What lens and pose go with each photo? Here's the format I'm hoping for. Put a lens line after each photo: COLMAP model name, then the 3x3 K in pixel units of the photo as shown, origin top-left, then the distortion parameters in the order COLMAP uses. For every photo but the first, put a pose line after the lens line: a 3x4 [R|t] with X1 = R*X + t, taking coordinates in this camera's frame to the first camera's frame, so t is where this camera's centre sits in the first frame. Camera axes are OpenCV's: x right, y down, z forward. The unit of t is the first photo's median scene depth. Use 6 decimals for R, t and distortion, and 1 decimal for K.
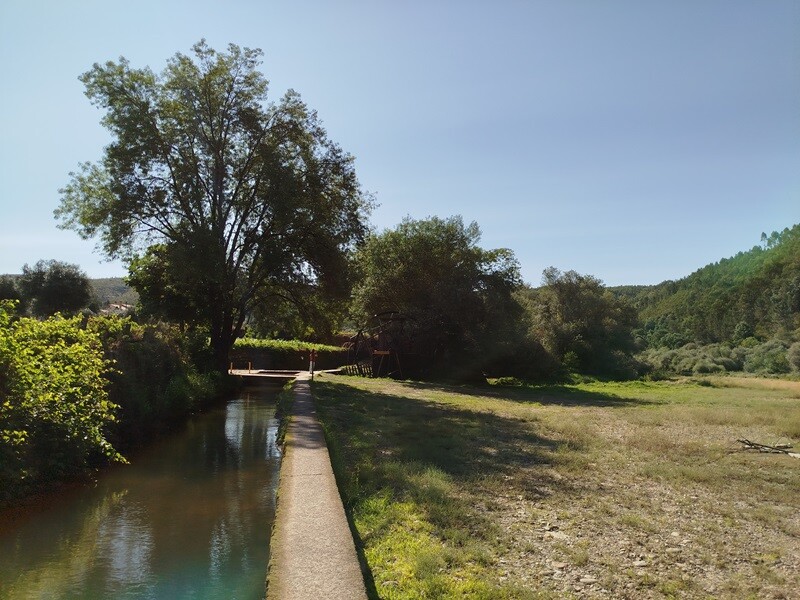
lens RADIAL K [[560.2, 0, 400.0], [0, 560.2, 300.0], [0, 0, 1]] dist [-0.002870, 0.002488]
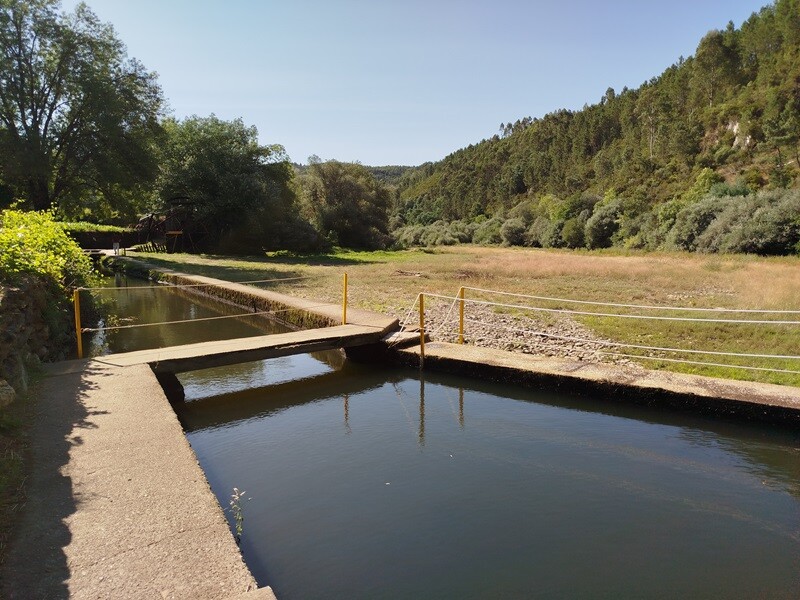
lens RADIAL K [[560.2, 0, 400.0], [0, 560.2, 300.0], [0, 0, 1]] dist [-0.002870, 0.002488]
pose [[0.922025, -0.064004, 0.381804, -0.021728], [-0.019012, 0.977563, 0.209786, -0.008776], [-0.386664, -0.200686, 0.900120, -0.105101]]
